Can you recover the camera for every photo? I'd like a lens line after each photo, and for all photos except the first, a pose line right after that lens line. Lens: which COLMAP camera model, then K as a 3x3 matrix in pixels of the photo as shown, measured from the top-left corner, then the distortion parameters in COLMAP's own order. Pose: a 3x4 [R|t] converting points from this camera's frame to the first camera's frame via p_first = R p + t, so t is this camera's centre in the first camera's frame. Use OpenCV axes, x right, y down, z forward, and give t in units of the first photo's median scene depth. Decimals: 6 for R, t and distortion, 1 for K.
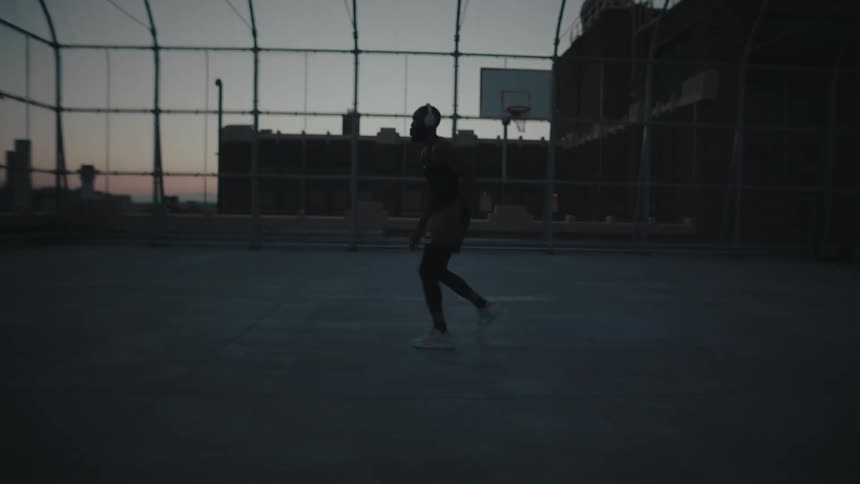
lens RADIAL K [[624.8, 0, 440.8], [0, 624.8, 240.6], [0, 0, 1]] dist [-0.106468, 0.097587]
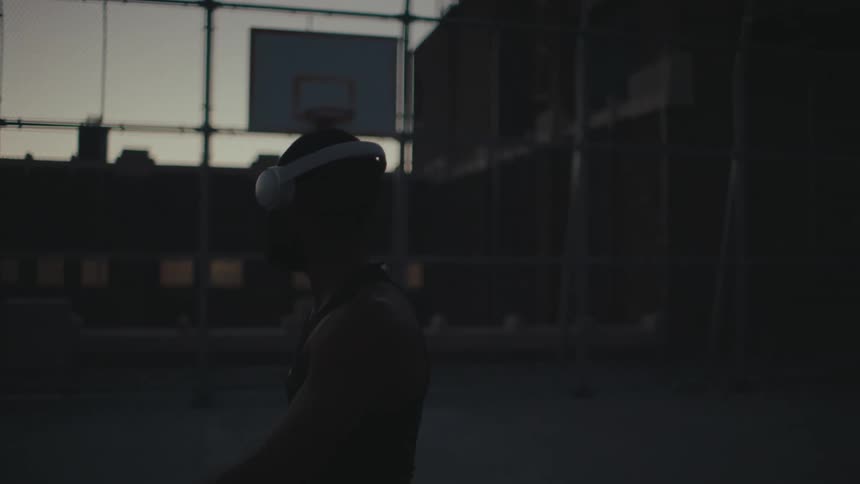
lens RADIAL K [[624.8, 0, 440.8], [0, 624.8, 240.6], [0, 0, 1]] dist [-0.106468, 0.097587]
pose [[0.980766, -0.013602, 0.194713, 0.104673], [0.019615, 0.999387, -0.028988, -0.088877], [-0.194199, 0.032250, 0.980432, 0.467855]]
